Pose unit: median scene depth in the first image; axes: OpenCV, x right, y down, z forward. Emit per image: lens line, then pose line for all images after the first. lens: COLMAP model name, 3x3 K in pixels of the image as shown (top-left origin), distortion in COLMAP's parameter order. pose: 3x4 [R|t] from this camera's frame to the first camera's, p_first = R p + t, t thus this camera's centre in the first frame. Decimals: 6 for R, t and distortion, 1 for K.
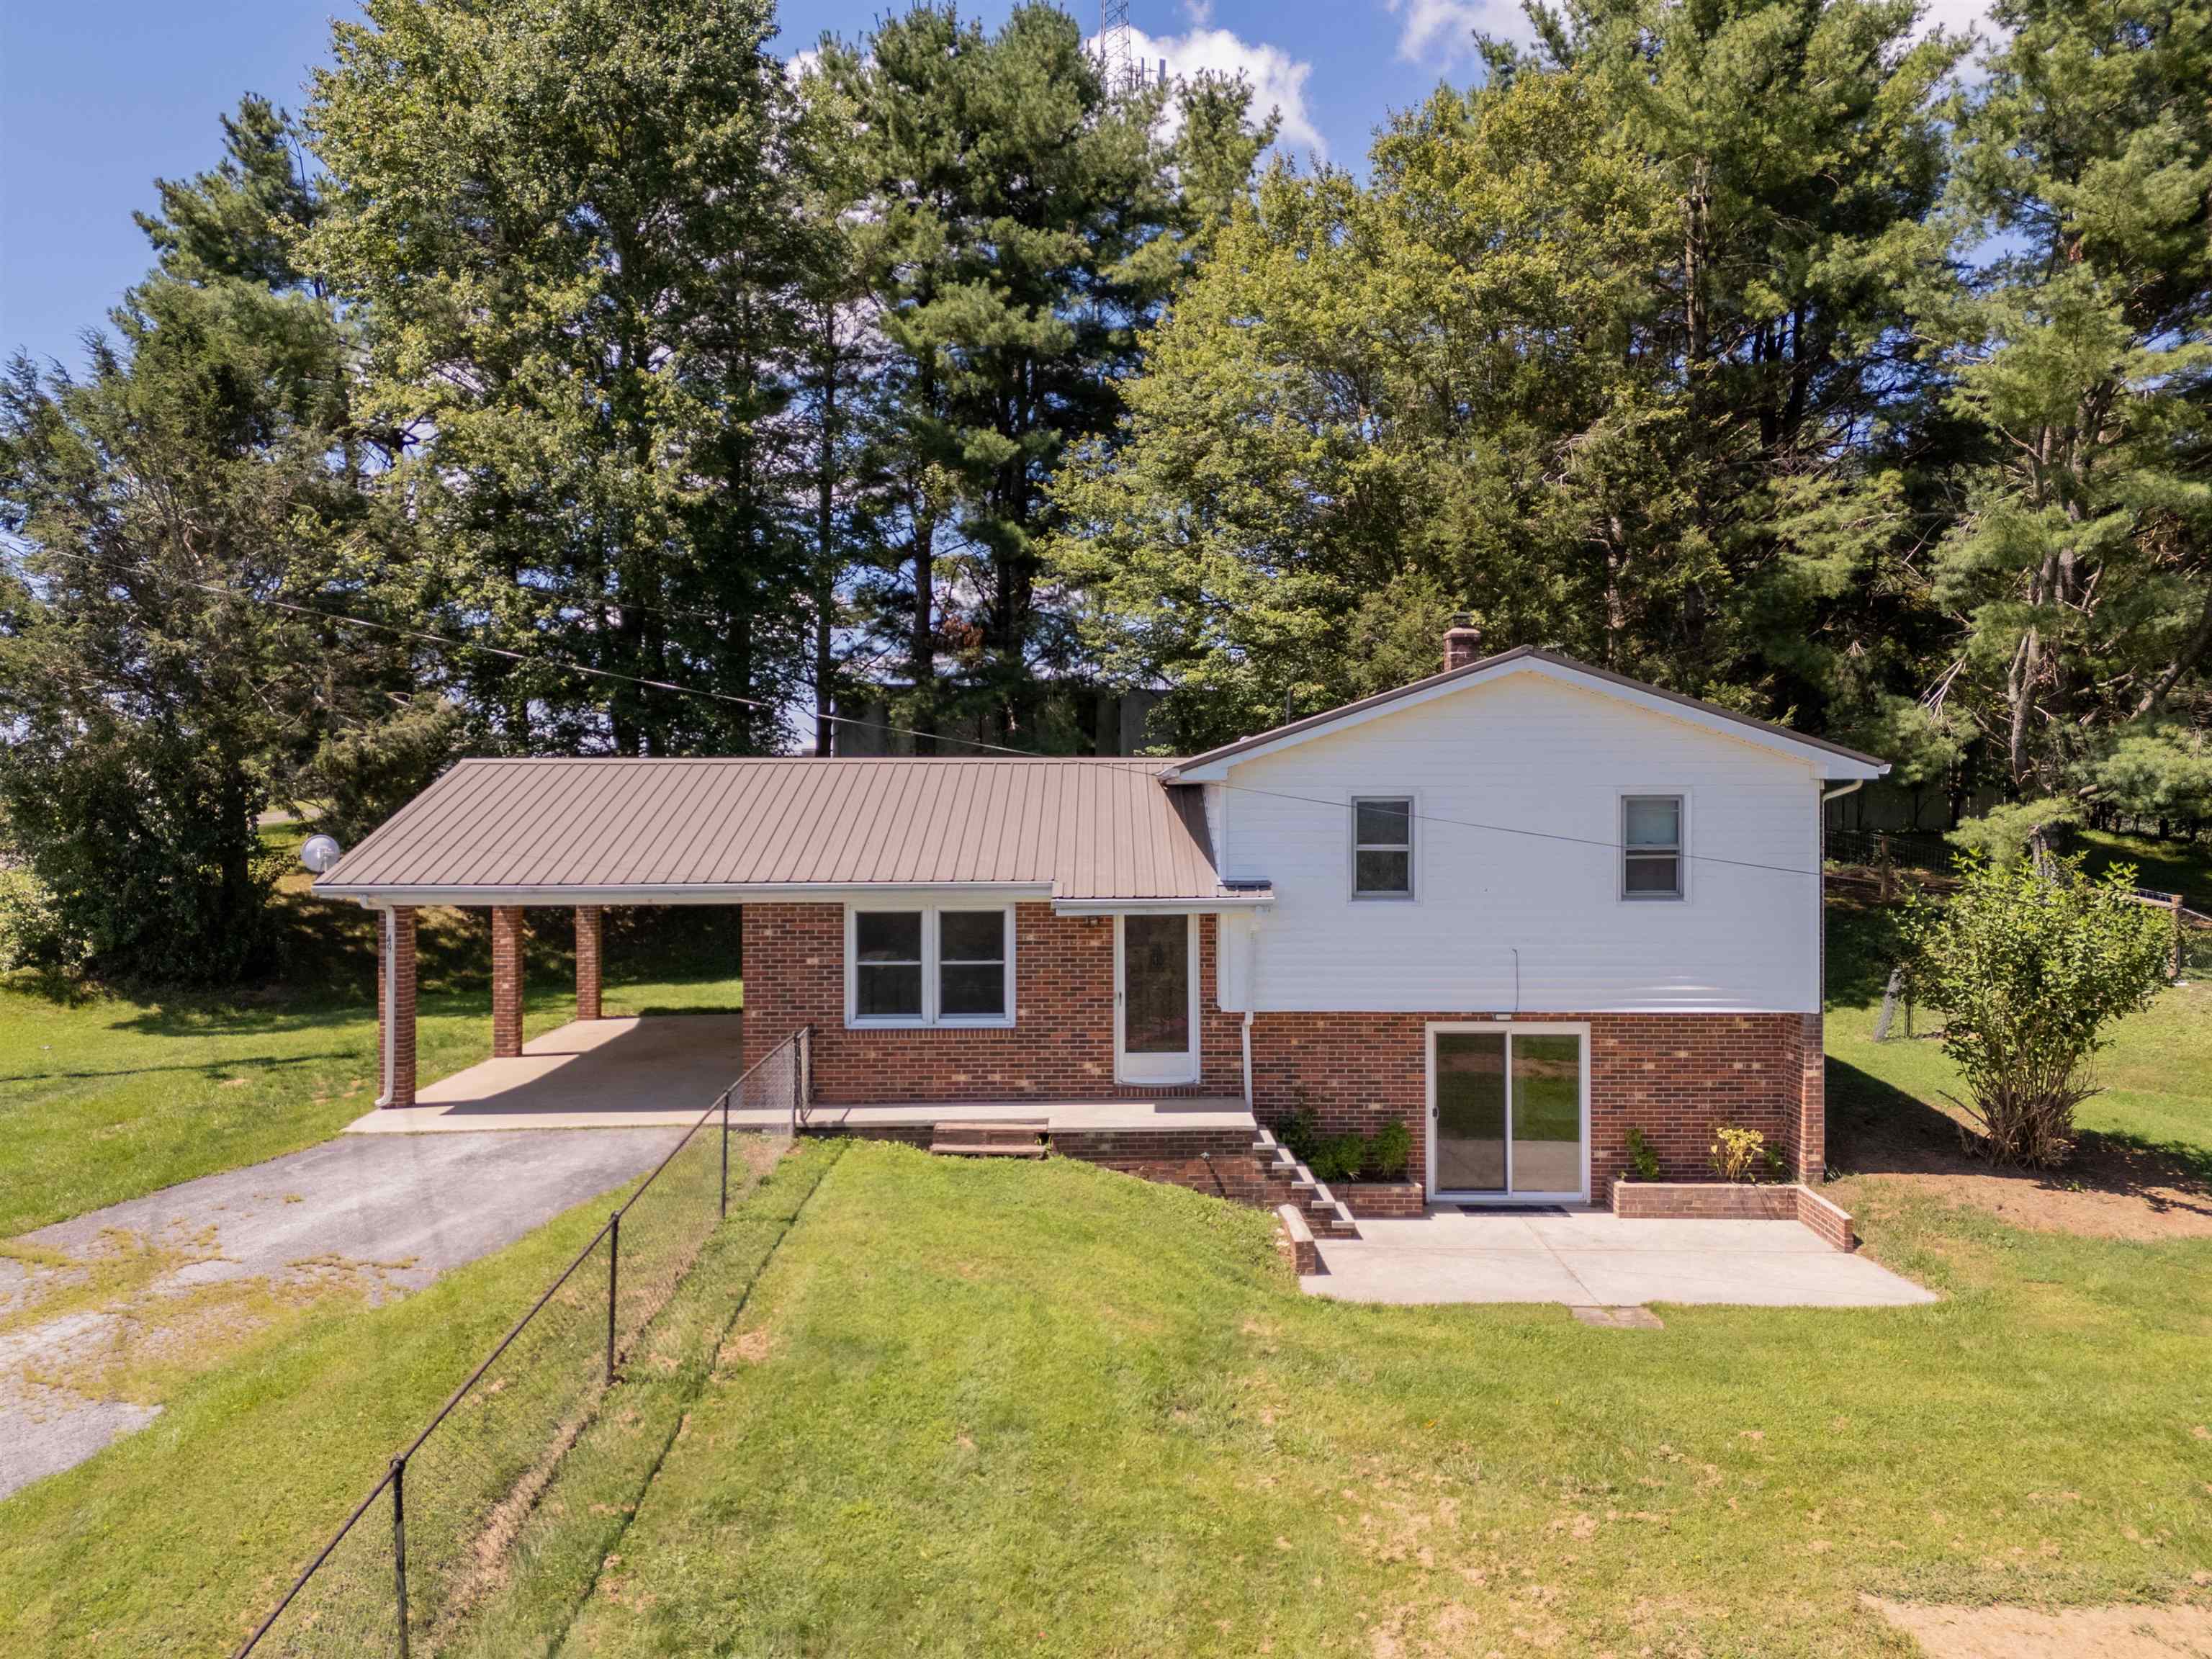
lens RADIAL K [[1528.0, 0, 1136.8], [0, 1528.0, 852.8], [0, 0, 1]] dist [0.086606, -0.078806]
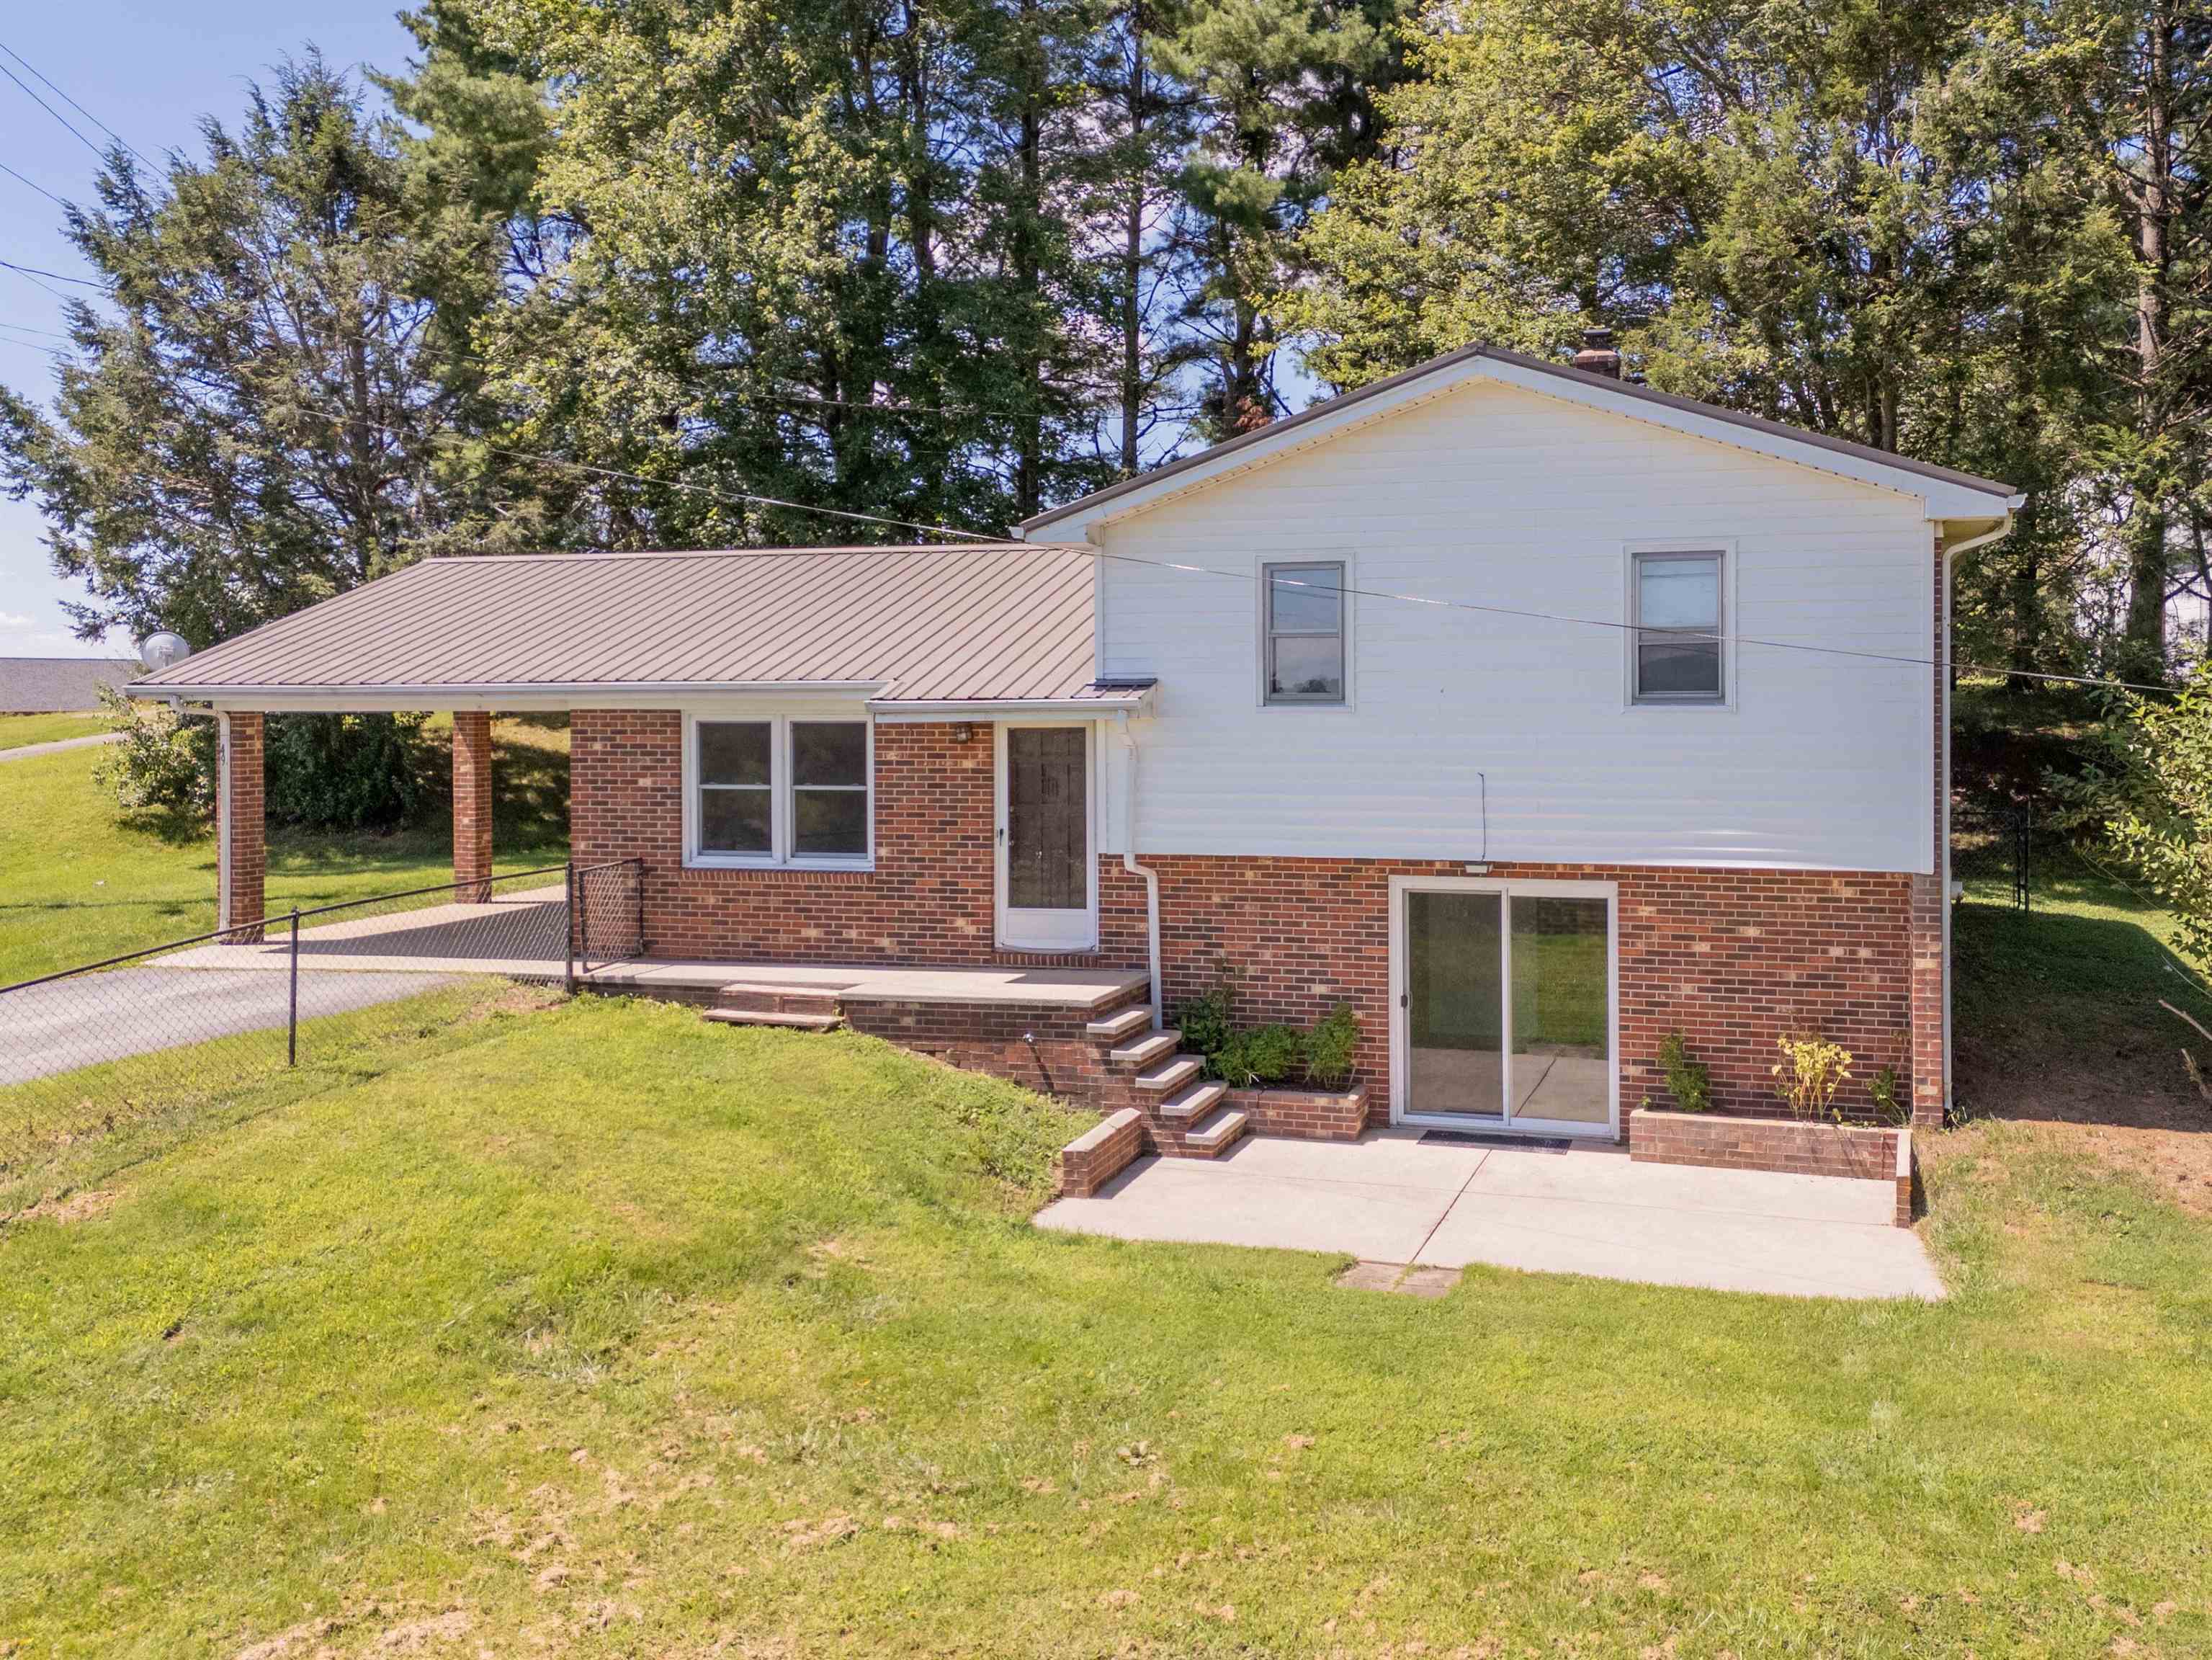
lens RADIAL K [[1848.1, 0, 1308.4], [0, 1848.1, 740.0], [0, 0, 1]] dist [0.156075, -0.258276]
pose [[0.961595, 0.005305, -0.274423, 0.392755], [-0.006312, 0.999976, -0.002789, 0.048626], [0.274401, 0.004414, 0.961605, 0.144810]]
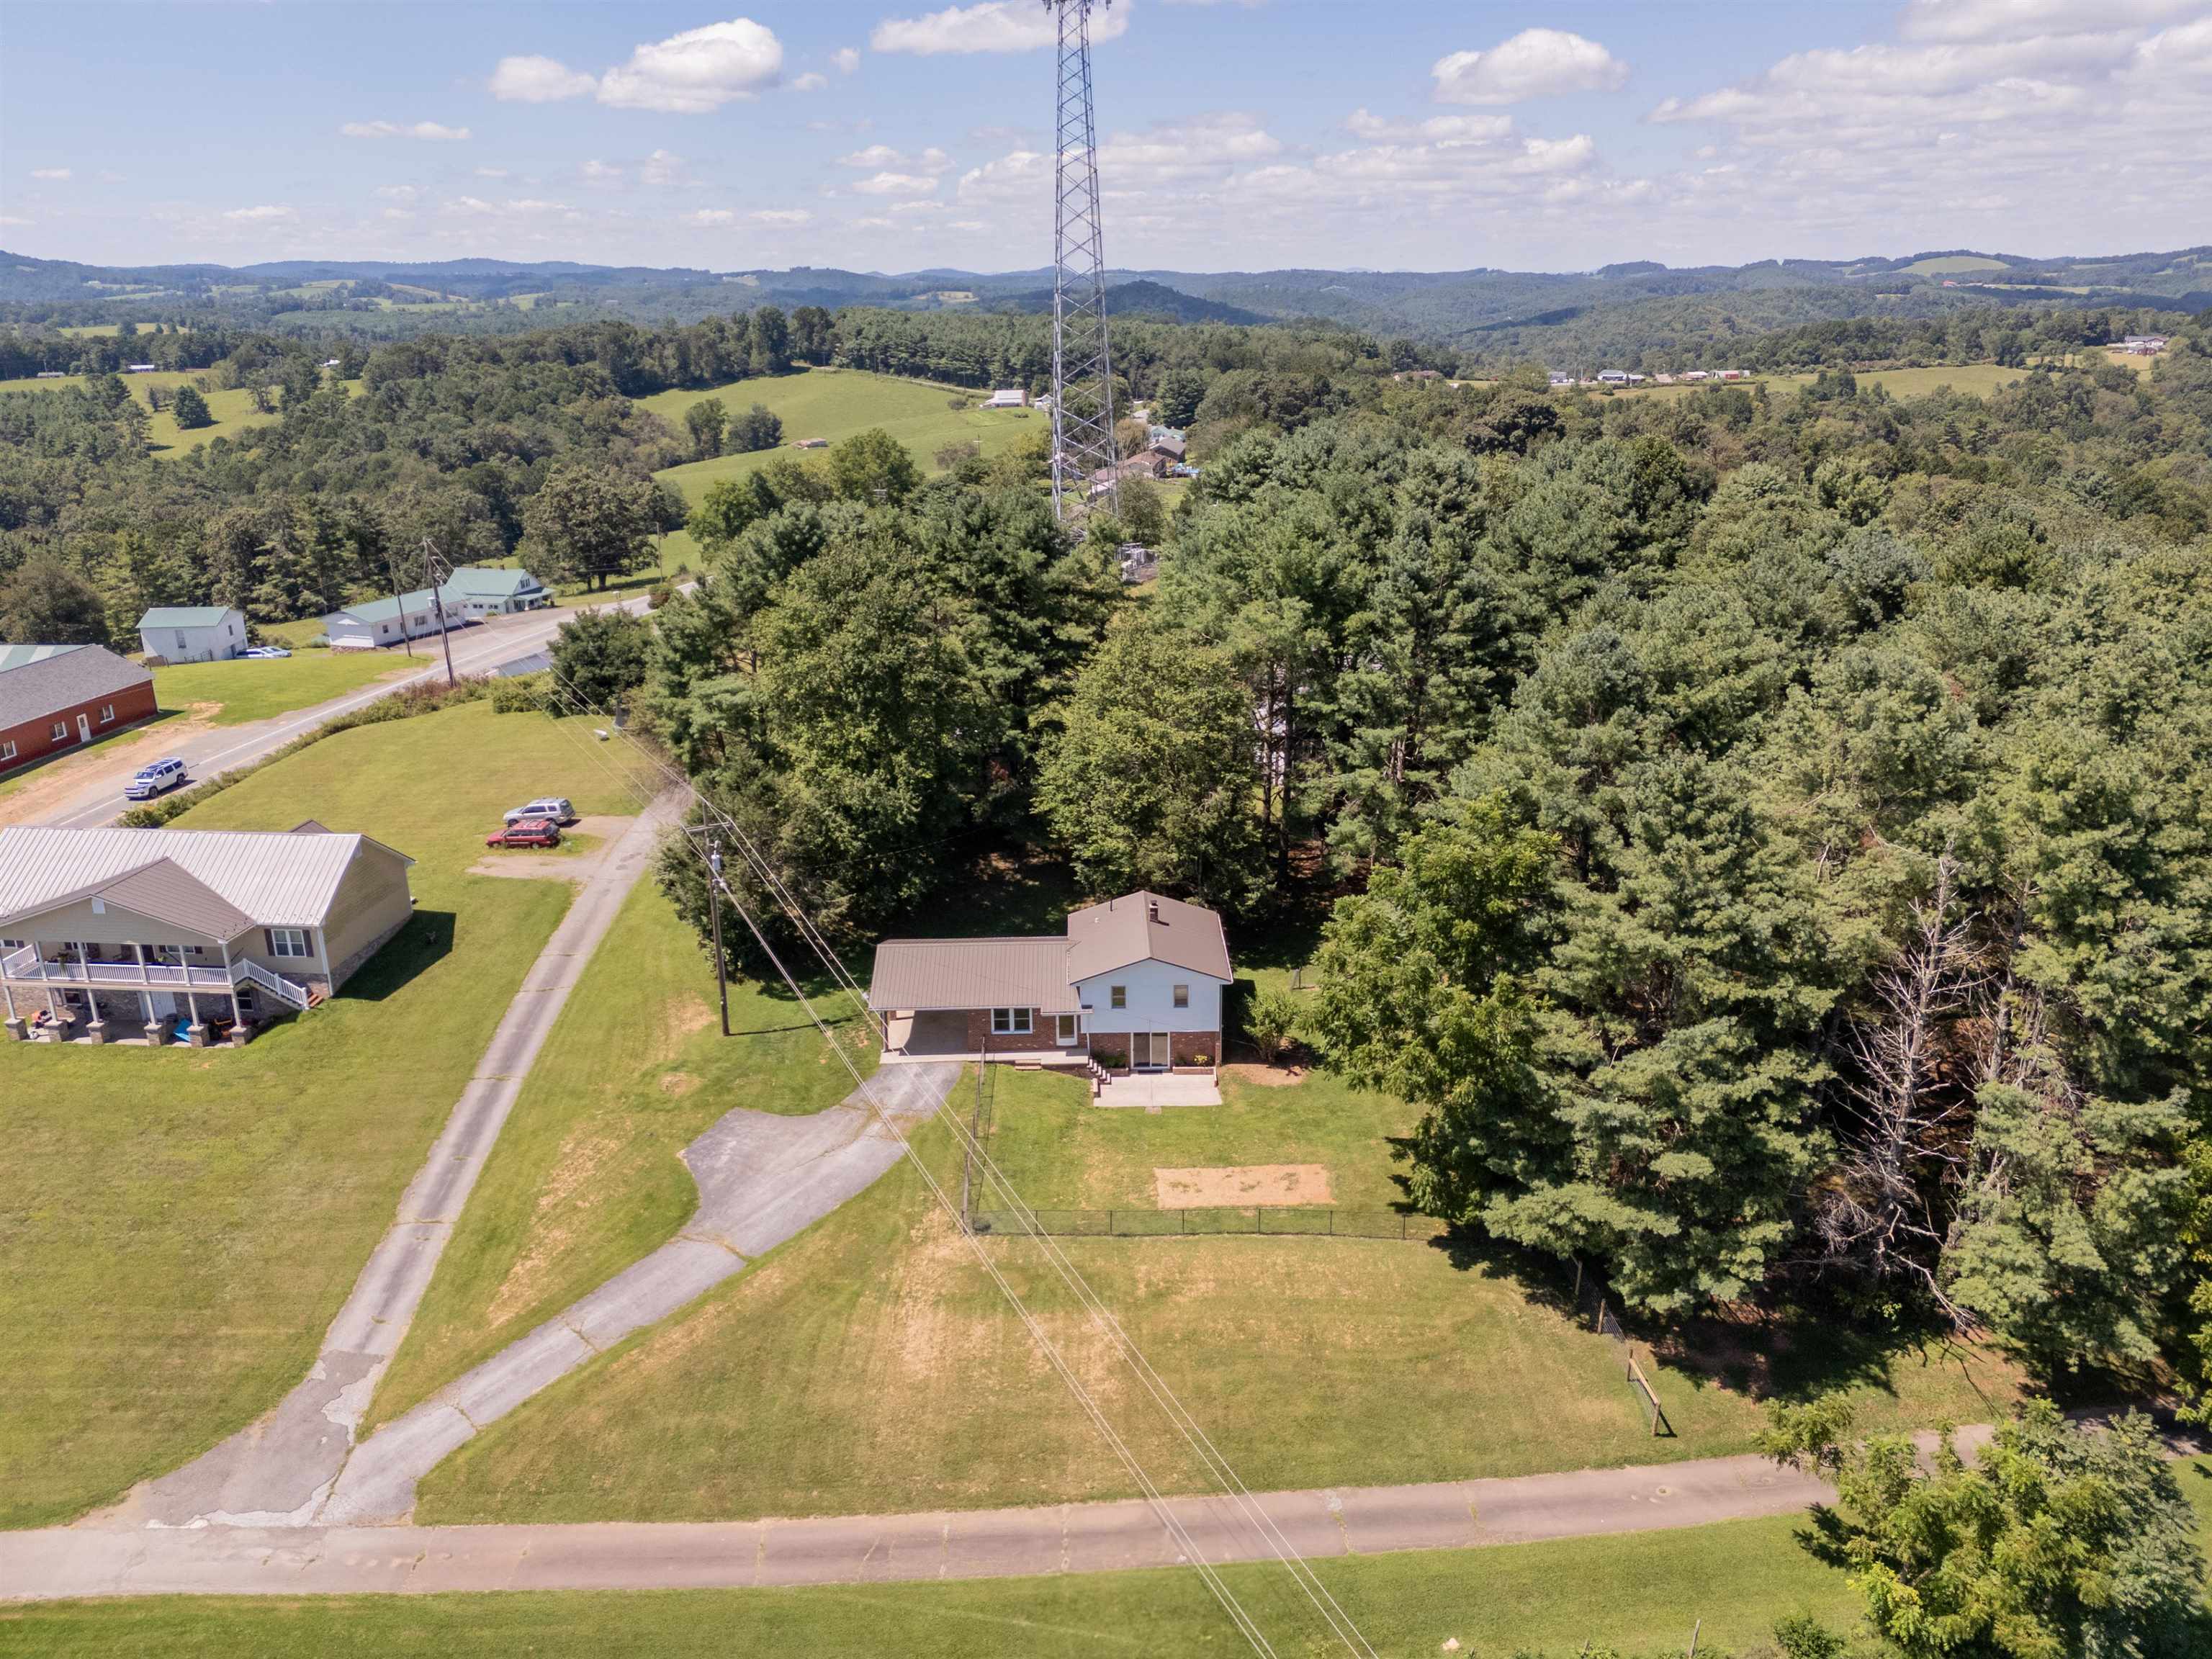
lens RADIAL K [[1629.5, 0, 1115.5], [0, 1629.5, 828.2], [0, 0, 1]] dist [0.088277, -0.092844]
pose [[0.999956, -0.008225, -0.004517, 0.172161], [0.009242, 0.946633, 0.322181, -1.851633], [0.001626, -0.322209, 0.946667, -3.041915]]
